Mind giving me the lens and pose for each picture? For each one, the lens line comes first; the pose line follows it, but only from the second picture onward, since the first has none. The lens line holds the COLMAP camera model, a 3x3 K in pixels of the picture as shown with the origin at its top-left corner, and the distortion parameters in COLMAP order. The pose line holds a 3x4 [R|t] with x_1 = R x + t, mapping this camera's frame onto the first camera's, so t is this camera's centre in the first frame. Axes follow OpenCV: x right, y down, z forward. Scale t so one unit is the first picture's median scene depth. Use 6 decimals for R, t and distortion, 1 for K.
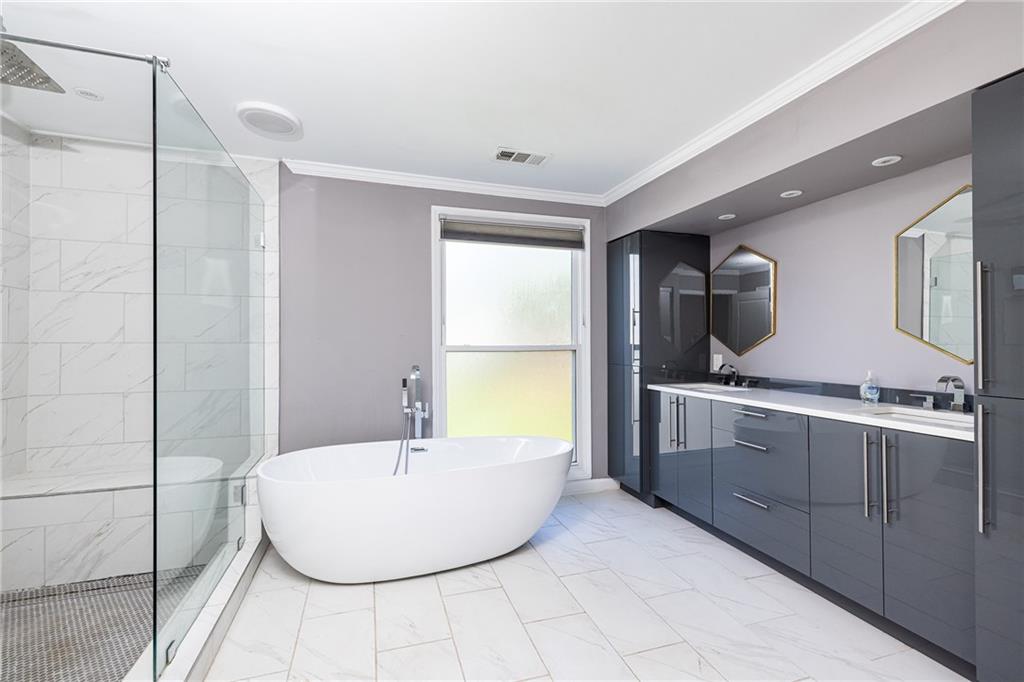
lens RADIAL K [[430.1, 0, 513.1], [0, 430.1, 337.8], [0, 0, 1]] dist [0.001336, 0.000440]
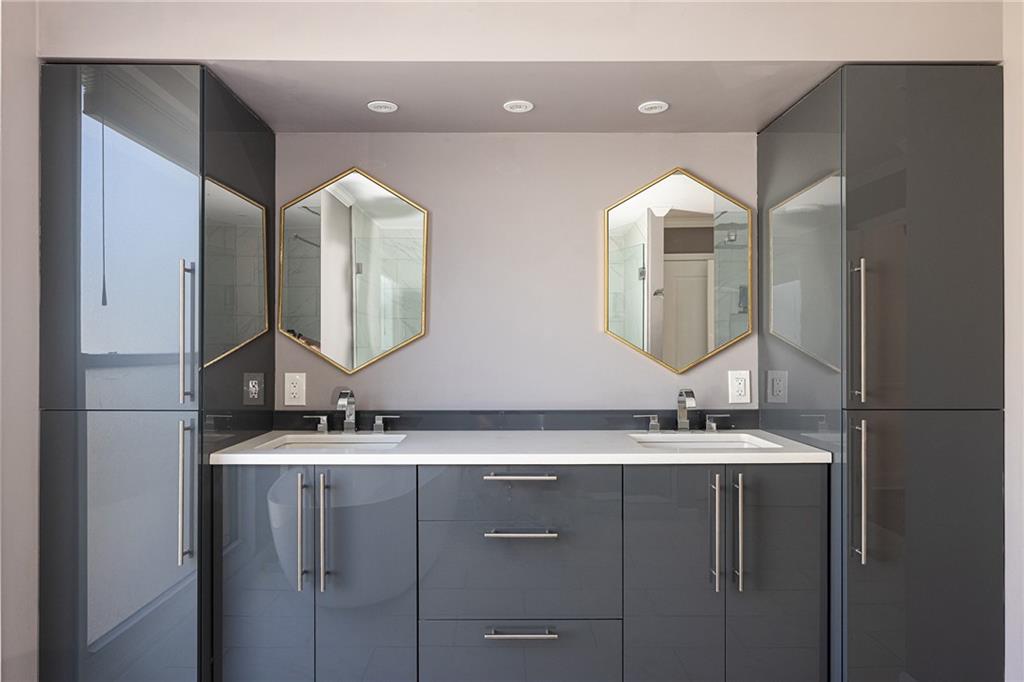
lens RADIAL K [[643.4, 0, 510.4], [0, 643.4, 346.1], [0, 0, 1]] dist [-0.005290, -0.002230]
pose [[0.320237, 0.009253, 0.947292, -0.167435], [-0.011069, 0.999921, -0.006025, 0.009264], [-0.947273, -0.008556, 0.320314, 0.544007]]
